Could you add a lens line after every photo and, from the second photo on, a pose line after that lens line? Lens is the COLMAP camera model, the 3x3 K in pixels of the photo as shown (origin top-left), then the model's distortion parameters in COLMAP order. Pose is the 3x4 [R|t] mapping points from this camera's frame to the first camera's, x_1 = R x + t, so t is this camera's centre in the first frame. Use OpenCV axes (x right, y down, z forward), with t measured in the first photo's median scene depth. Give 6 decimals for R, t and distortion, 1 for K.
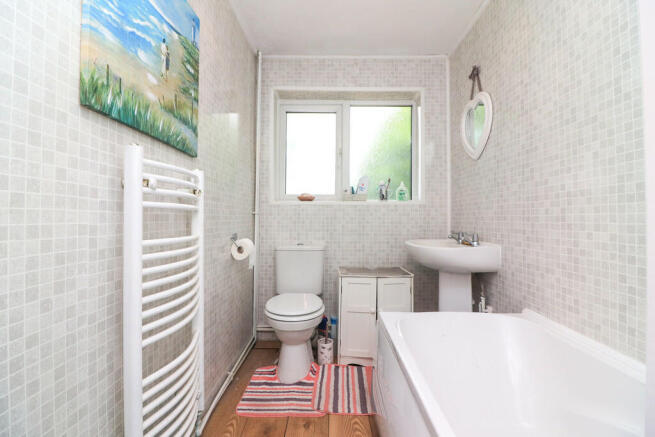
lens RADIAL K [[306.4, 0, 327.5], [0, 306.4, 216.5], [0, 0, 1]] dist [-0.005650, -0.000755]
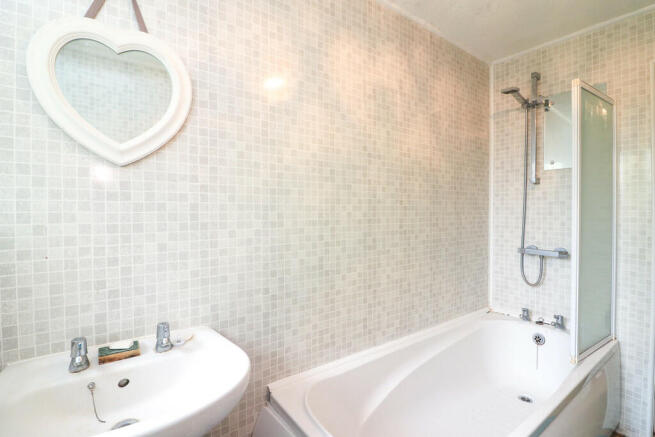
lens RADIAL K [[306.4, 0, 327.5], [0, 306.4, 216.8], [0, 0, 1]] dist [-0.005650, -0.000755]
pose [[-0.600366, -0.005490, 0.799706, -0.104779], [0.002281, 0.999961, 0.008578, -0.179065], [-0.799722, 0.006974, -0.600330, 1.631120]]
